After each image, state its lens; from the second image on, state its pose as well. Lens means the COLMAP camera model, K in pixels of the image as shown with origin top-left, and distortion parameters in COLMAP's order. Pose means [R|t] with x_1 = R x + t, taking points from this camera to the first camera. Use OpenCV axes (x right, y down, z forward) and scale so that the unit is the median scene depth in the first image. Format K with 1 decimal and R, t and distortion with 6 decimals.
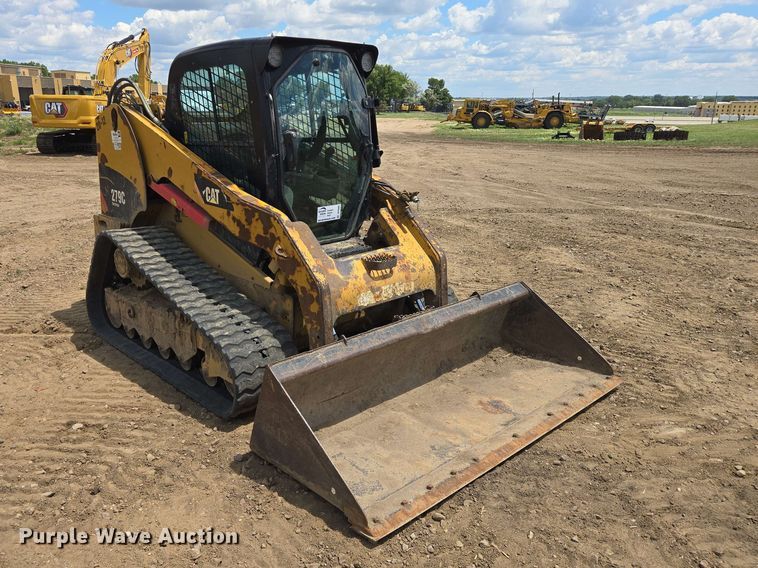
lens RADIAL K [[599.8, 0, 303.7], [0, 599.8, 285.9], [0, 0, 1]] dist [0.058731, -0.040806]
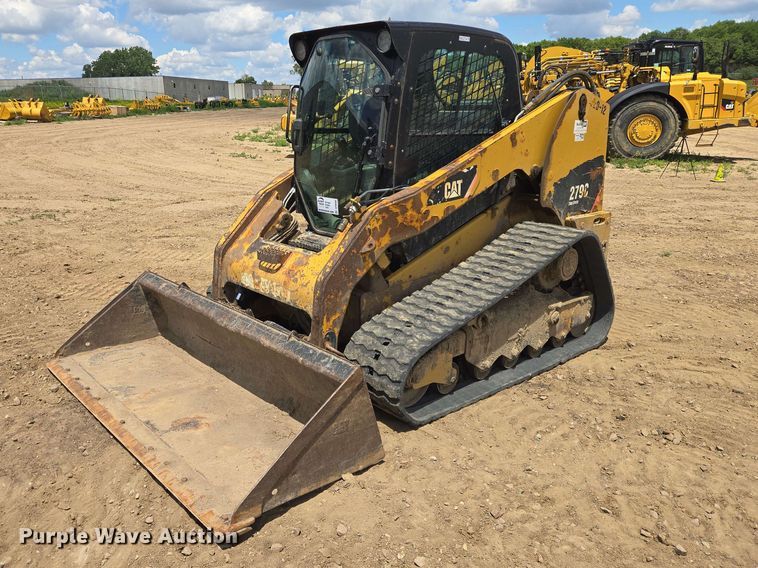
lens RADIAL K [[599.8, 0, 320.7], [0, 599.8, 276.4], [0, 0, 1]] dist [0.058731, -0.040806]
pose [[-0.003152, 0.279045, -0.960273, 0.971524], [-0.271459, 0.923980, 0.269389, -0.263838], [0.962445, 0.261524, 0.072837, 0.917398]]
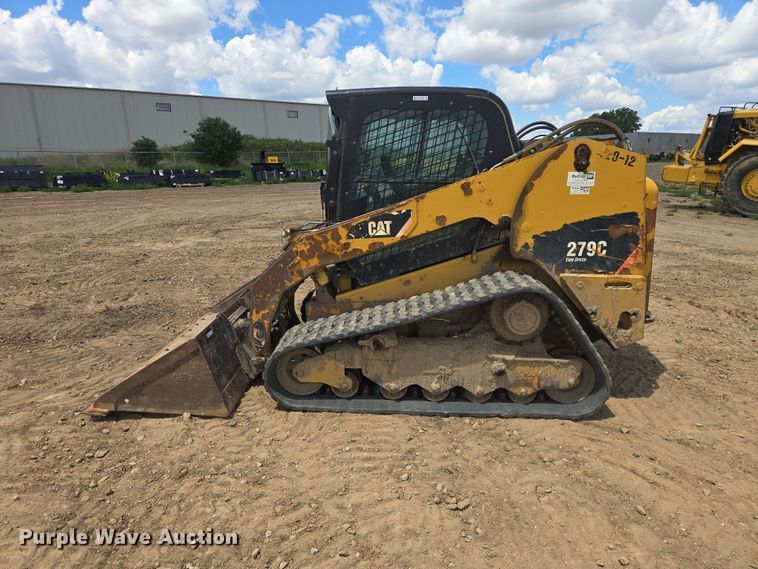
lens RADIAL K [[505.9, 0, 379.6], [0, 505.9, 285.2], [0, 0, 1]] dist [0.069919, -0.057459]
pose [[-0.653823, 0.188523, -0.732786, 0.742291], [-0.200822, 0.890494, 0.408279, -0.459803], [0.729511, 0.414101, -0.544365, 1.635449]]
